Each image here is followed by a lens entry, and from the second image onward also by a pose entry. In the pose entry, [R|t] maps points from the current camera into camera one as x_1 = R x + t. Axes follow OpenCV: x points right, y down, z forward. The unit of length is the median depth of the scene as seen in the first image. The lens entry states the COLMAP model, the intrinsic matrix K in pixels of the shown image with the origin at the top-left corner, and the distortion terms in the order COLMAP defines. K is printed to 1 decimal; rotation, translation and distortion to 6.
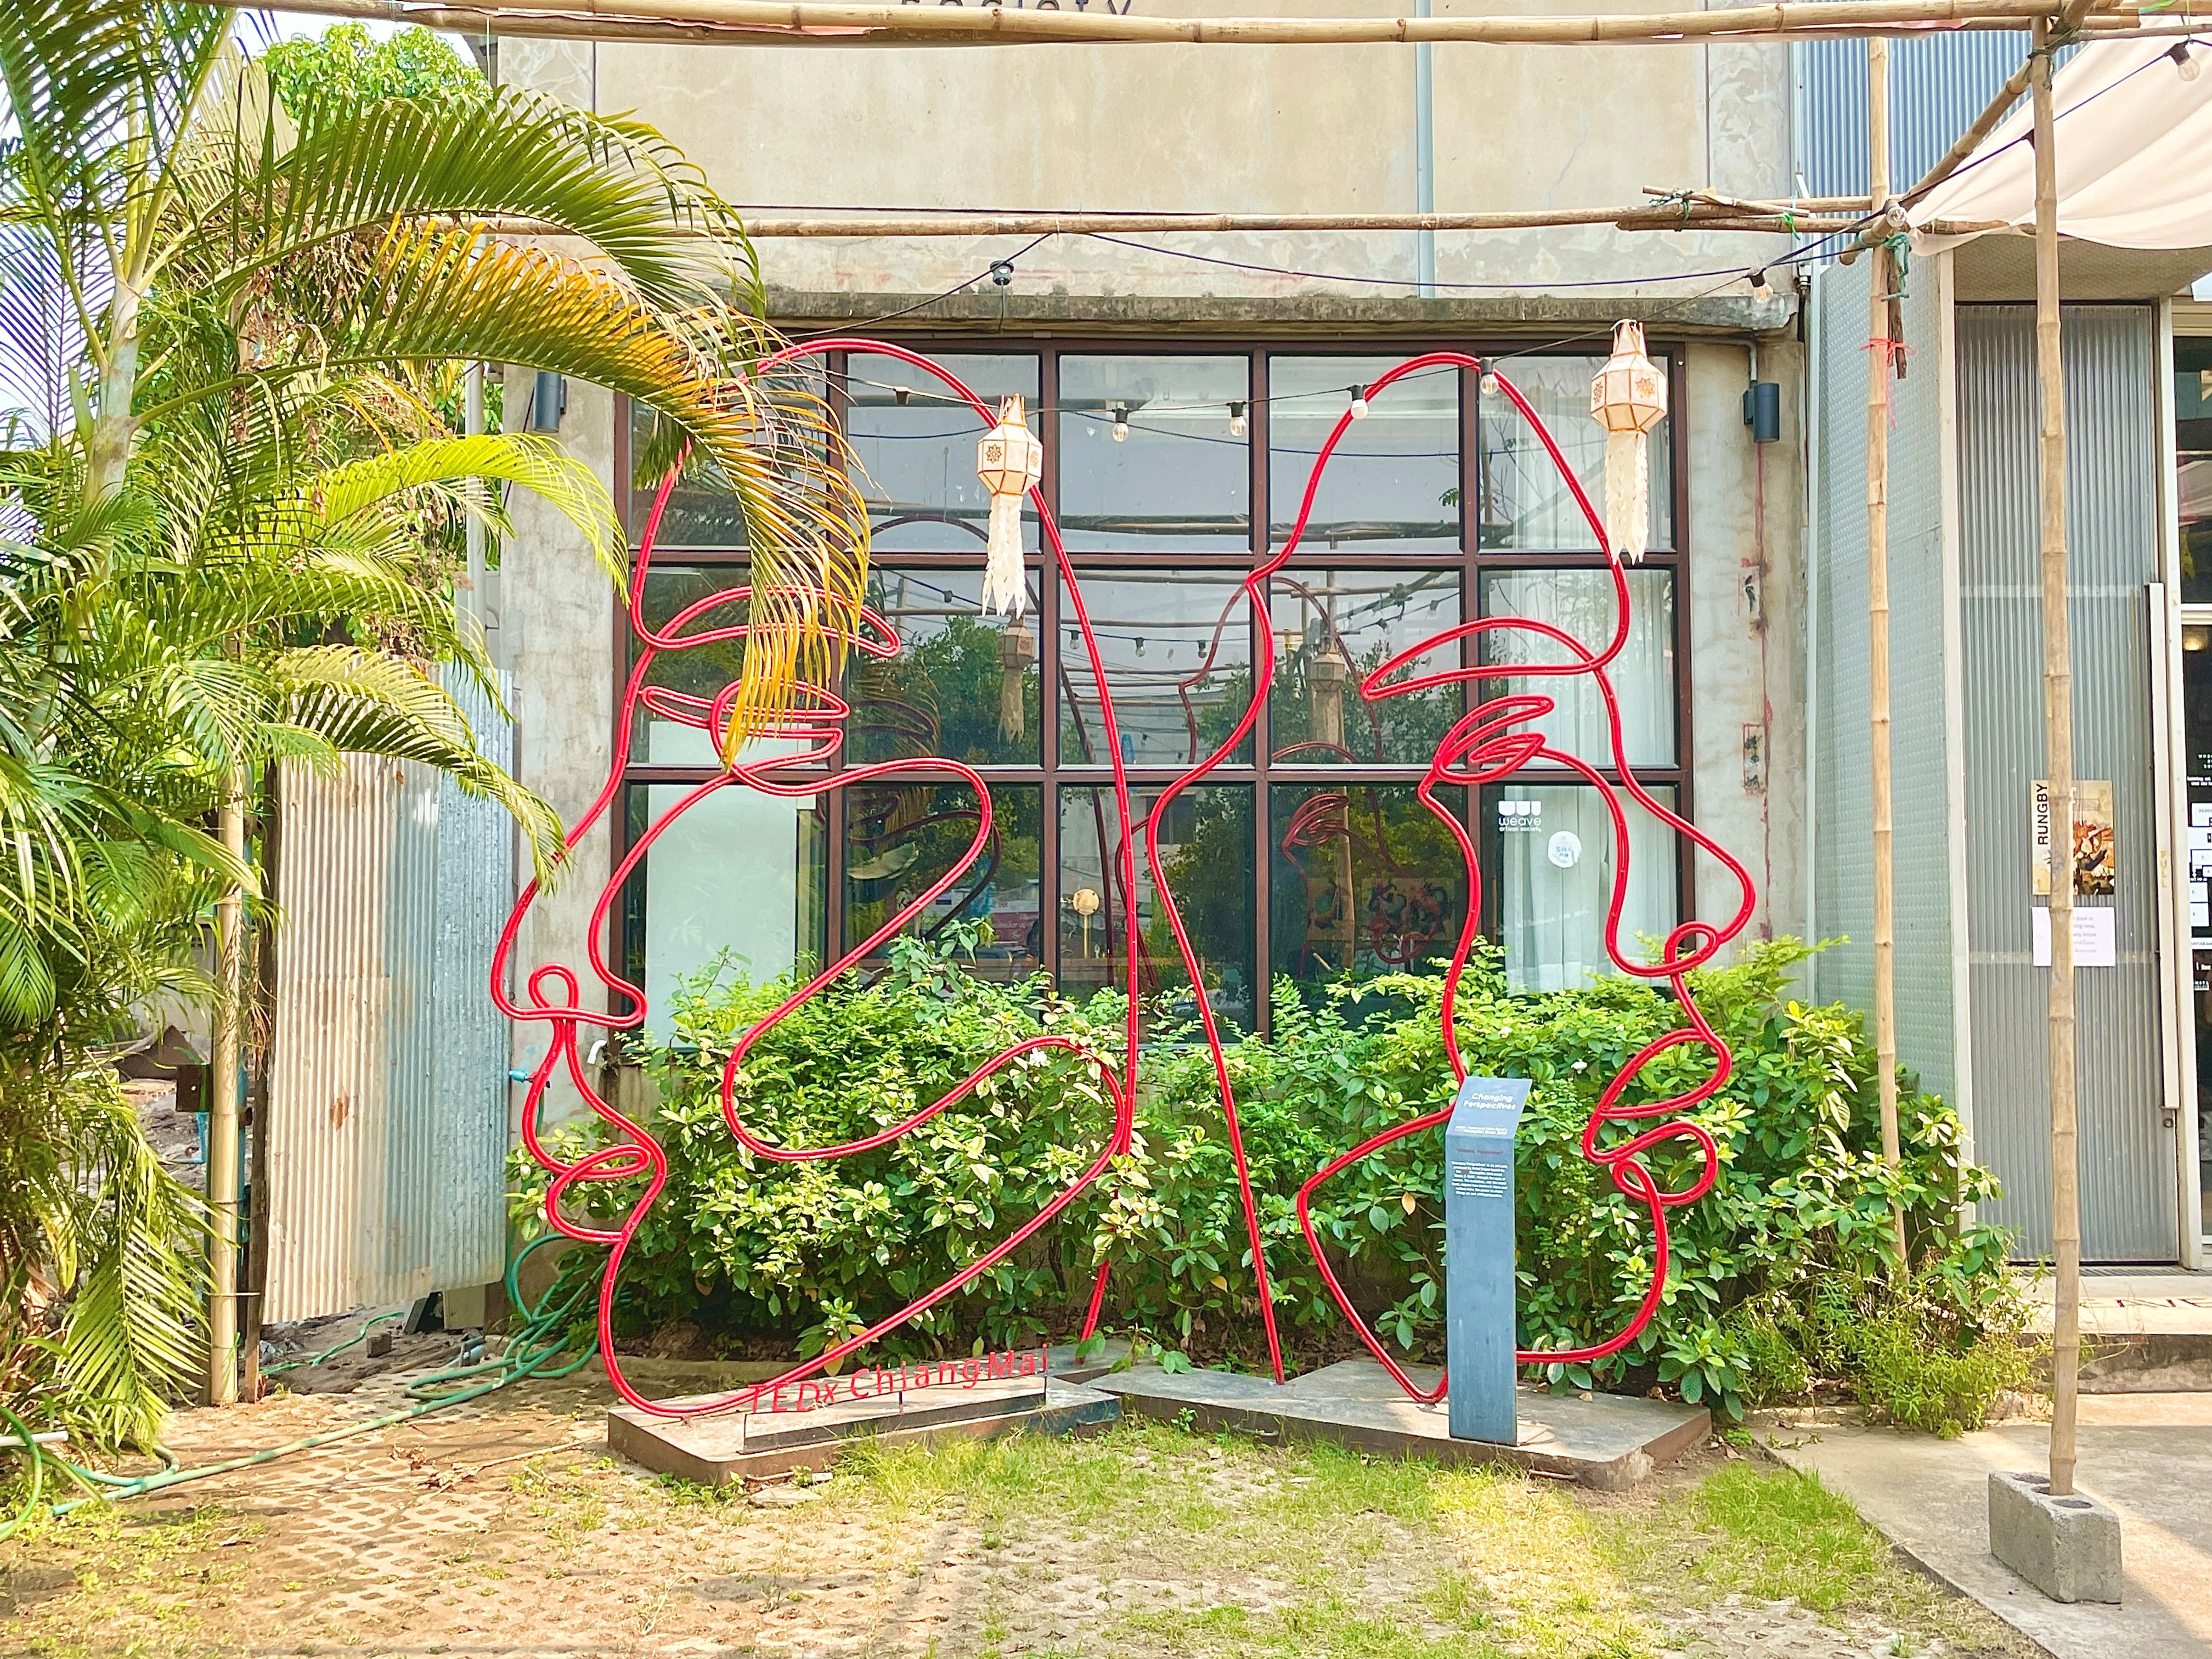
lens RADIAL K [[2142.0, 0, 1109.1], [0, 2142.0, 824.6], [0, 0, 1]] dist [0.048512, 0.000000]
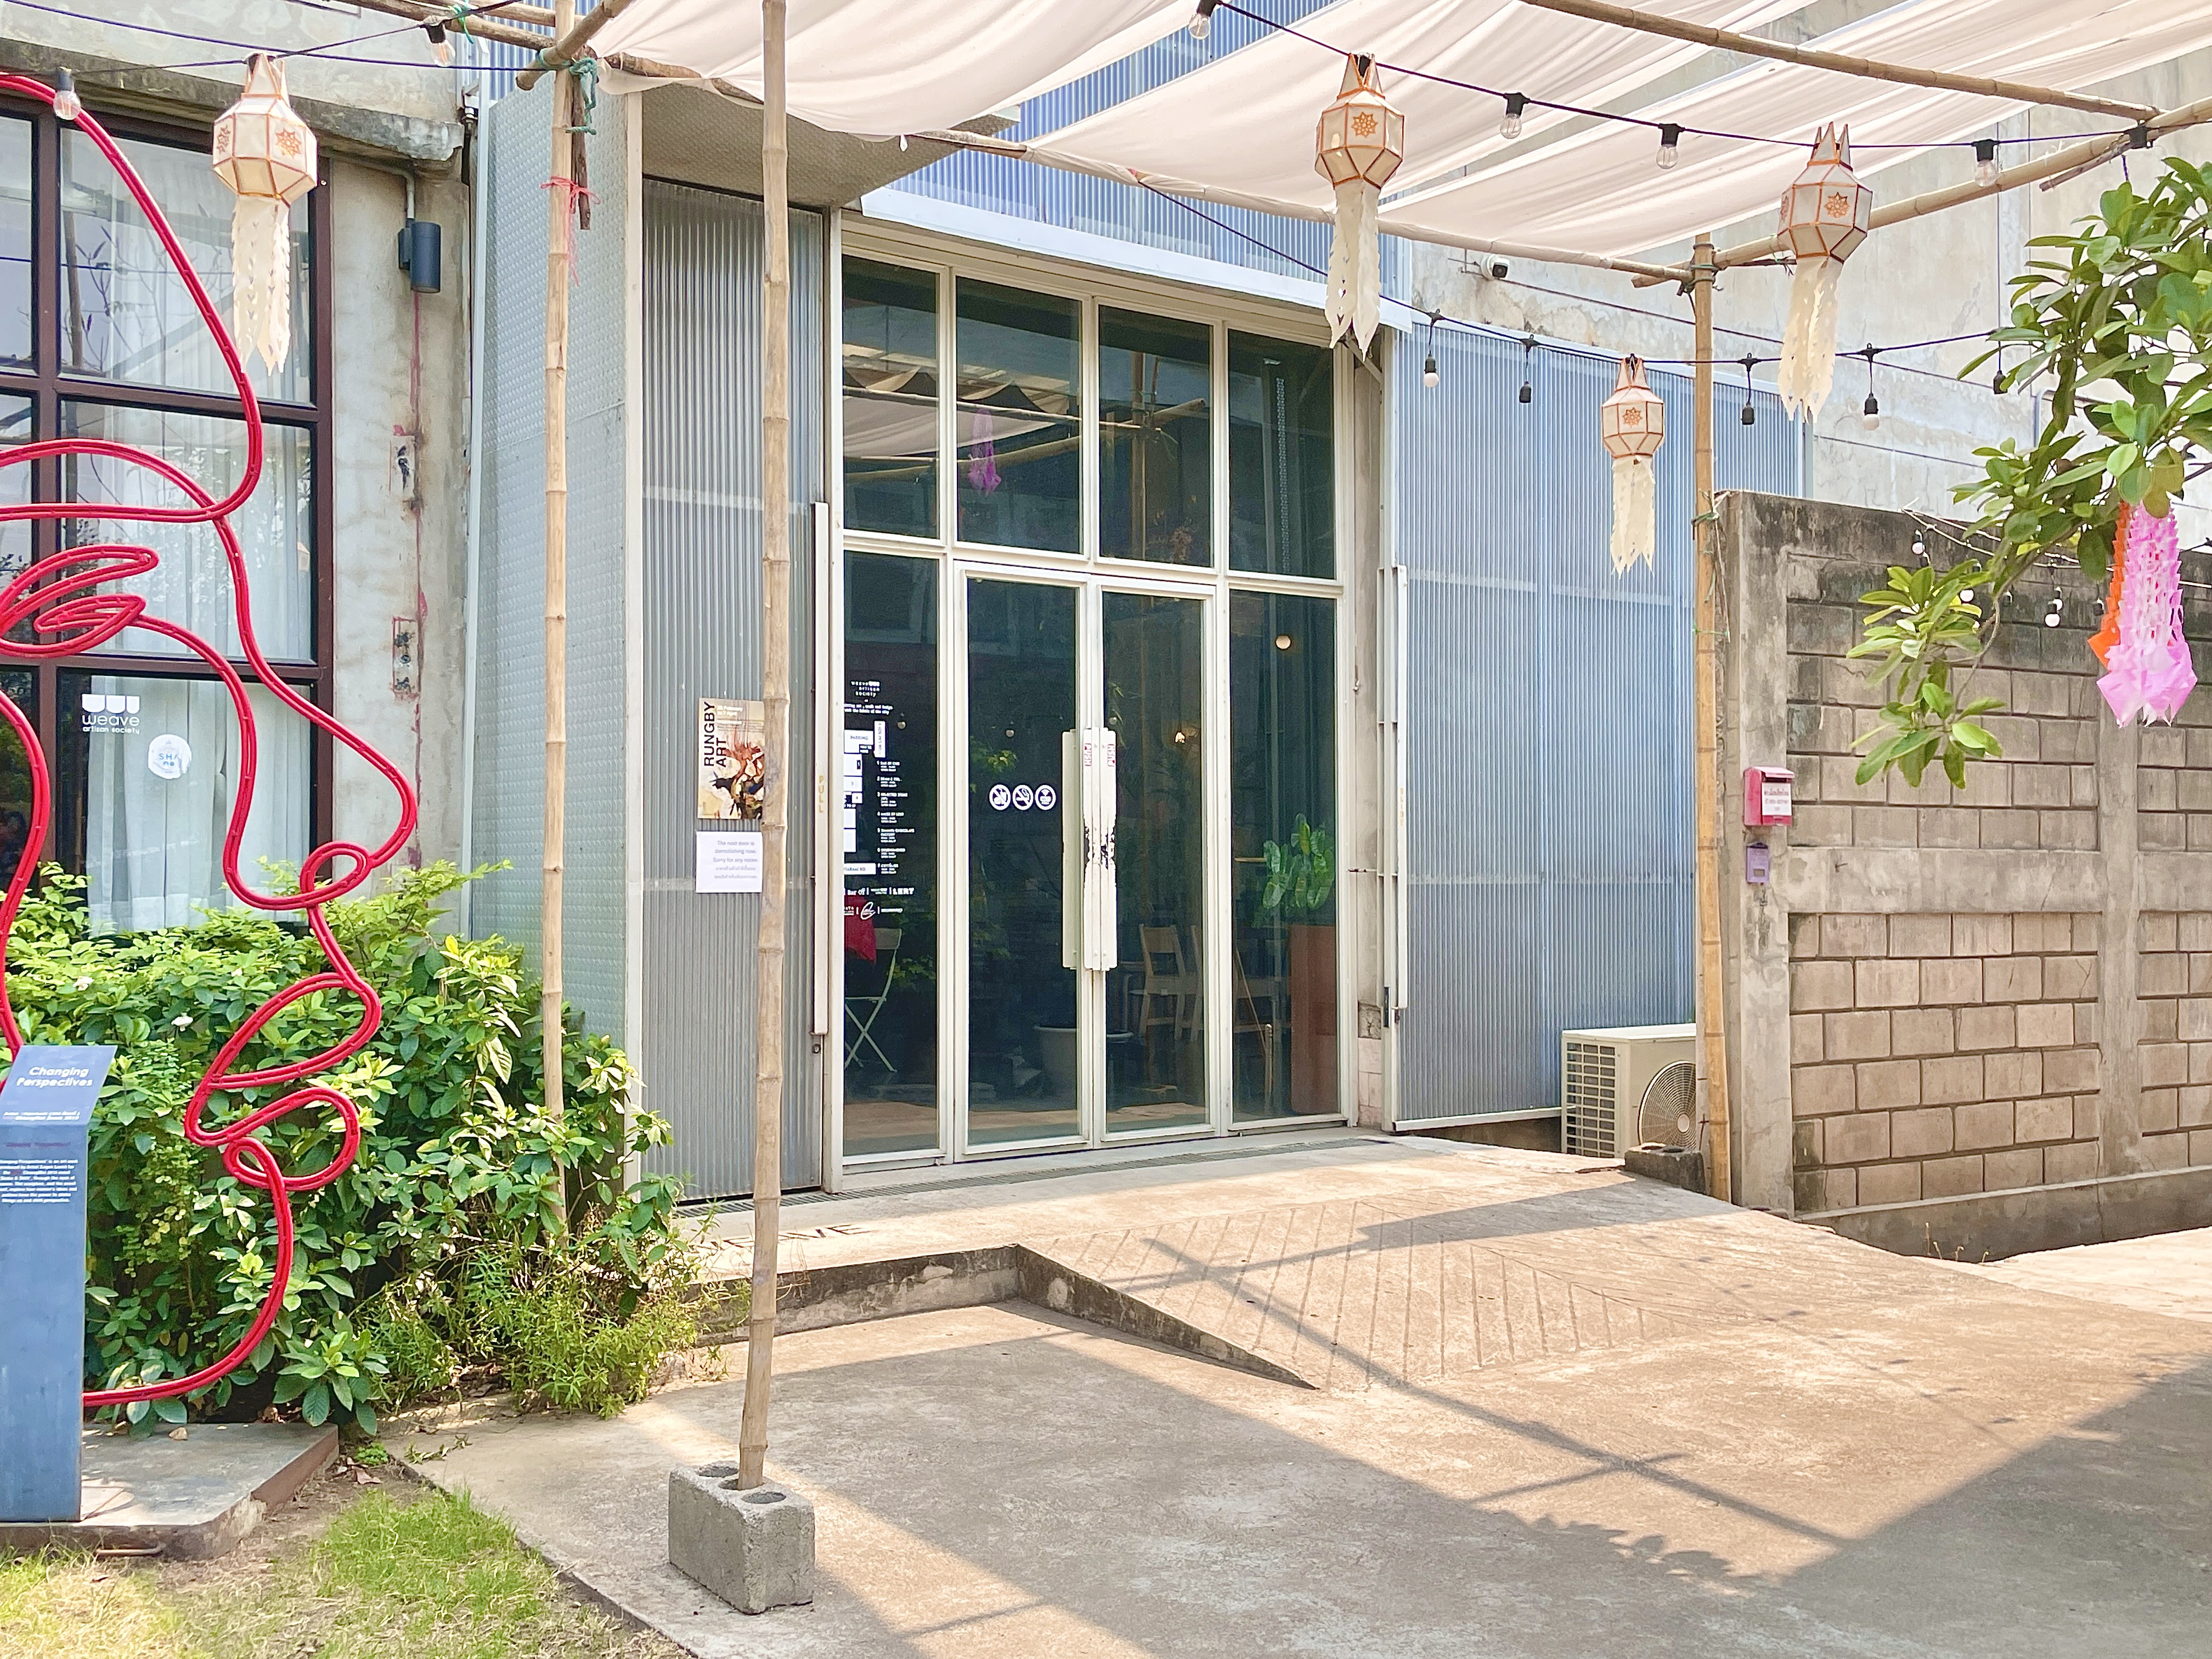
lens RADIAL K [[2142.0, 0, 1113.7], [0, 2142.0, 824.0], [0, 0, 1]] dist [0.048512, 0.000000]
pose [[0.812943, 0.011064, 0.582238, 0.031140], [-0.029156, 0.999339, 0.021718, 0.010732], [-0.581612, -0.034631, 0.812729, 0.146719]]
